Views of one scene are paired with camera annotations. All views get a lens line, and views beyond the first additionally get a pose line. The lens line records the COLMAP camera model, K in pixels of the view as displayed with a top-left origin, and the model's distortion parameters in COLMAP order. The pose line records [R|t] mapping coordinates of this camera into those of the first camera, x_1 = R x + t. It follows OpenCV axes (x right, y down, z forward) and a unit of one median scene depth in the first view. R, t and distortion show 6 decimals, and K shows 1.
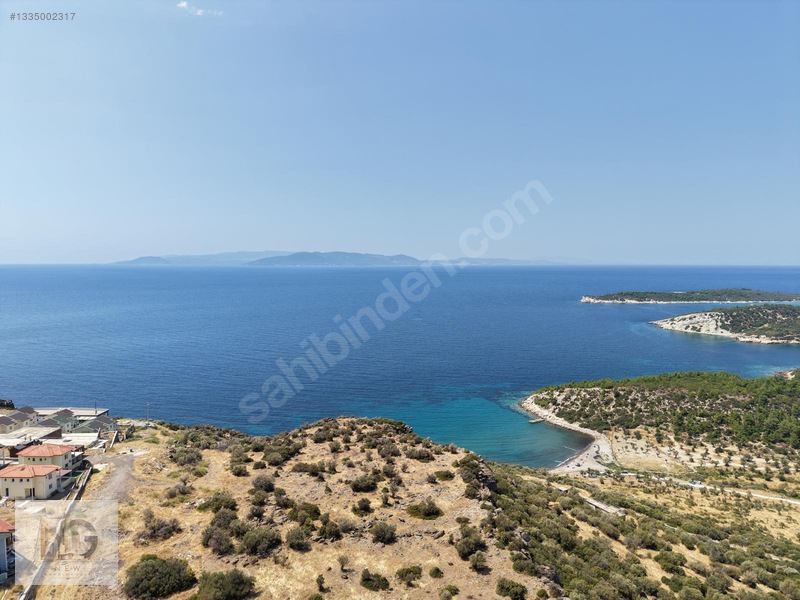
lens RADIAL K [[545.0, 0, 397.7], [0, 545.0, 302.2], [0, 0, 1]] dist [0.018343, -0.006693]
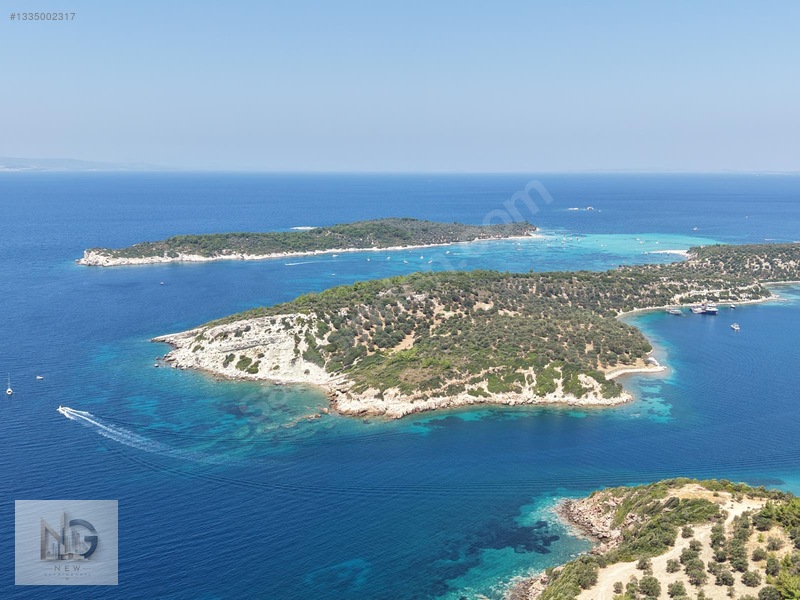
lens RADIAL K [[856.6, 0, 400.0], [0, 856.6, 300.0], [0, 0, 1]] dist [0.213807, -0.614668]
pose [[0.861707, -0.079377, 0.501159, 0.813441], [0.039419, 0.995175, 0.089844, -0.096358], [-0.505872, -0.057664, 0.860679, 1.072827]]
